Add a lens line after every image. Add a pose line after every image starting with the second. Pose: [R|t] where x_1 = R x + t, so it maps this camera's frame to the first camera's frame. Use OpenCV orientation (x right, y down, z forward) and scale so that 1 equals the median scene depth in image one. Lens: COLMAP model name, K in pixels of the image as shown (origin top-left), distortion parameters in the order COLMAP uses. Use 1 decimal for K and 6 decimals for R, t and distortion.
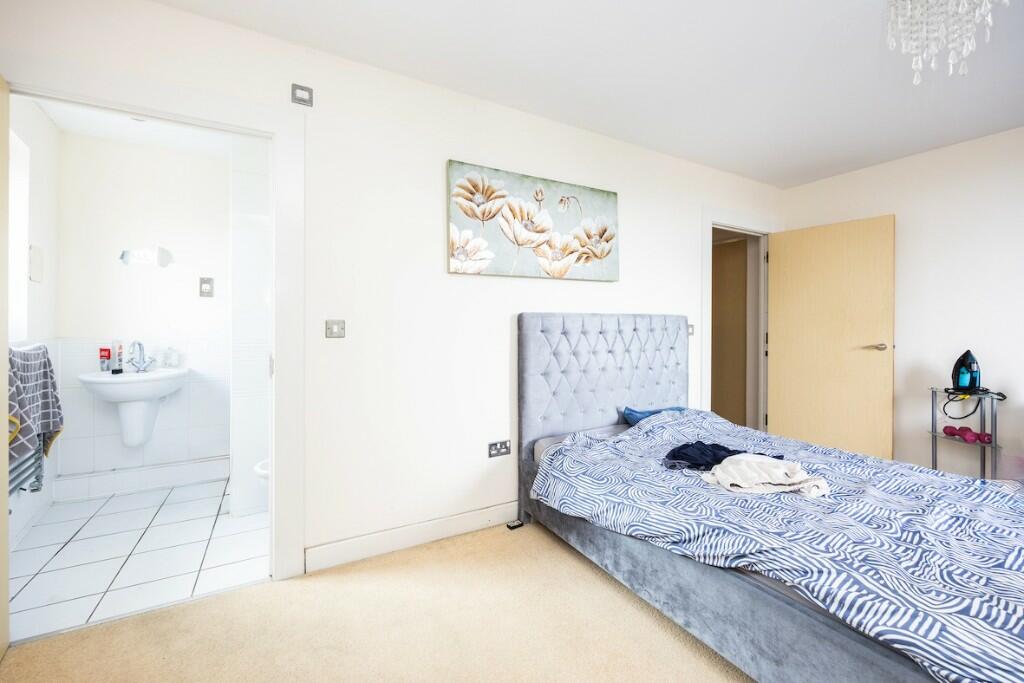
lens RADIAL K [[408.6, 0, 499.4], [0, 408.6, 327.2], [0, 0, 1]] dist [0.002323, 0.000616]
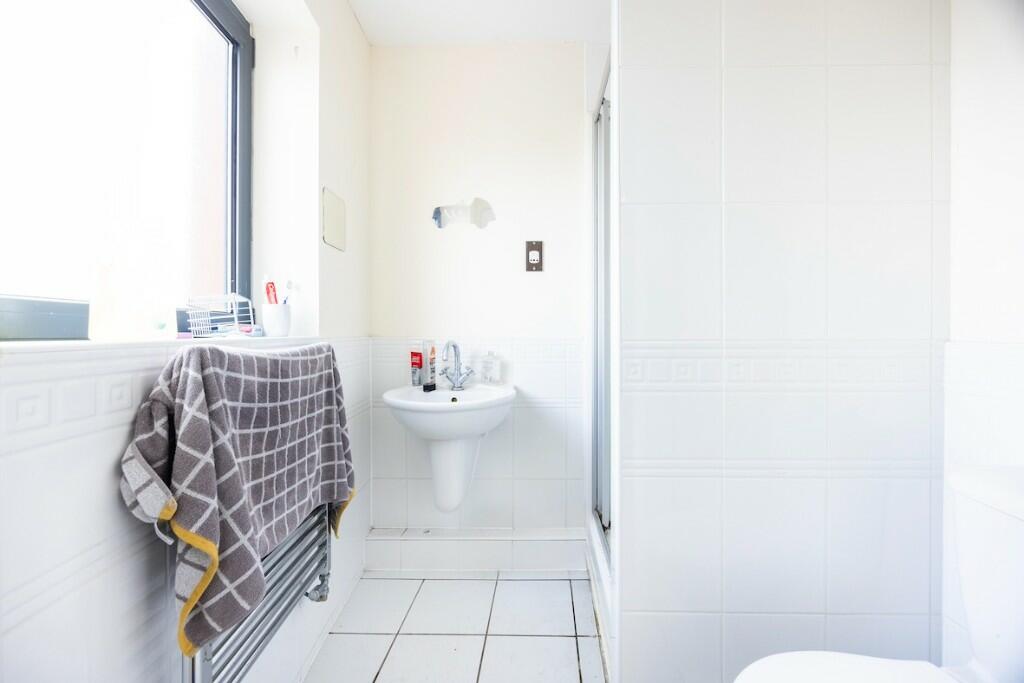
lens RADIAL K [[408.6, 0, 499.4], [0, 408.6, 327.2], [0, 0, 1]] dist [0.002323, 0.000616]
pose [[0.818252, -0.019152, -0.574541, -0.484660], [0.009835, 0.999765, -0.019320, 0.026287], [0.574776, 0.010158, 0.818248, 0.552043]]
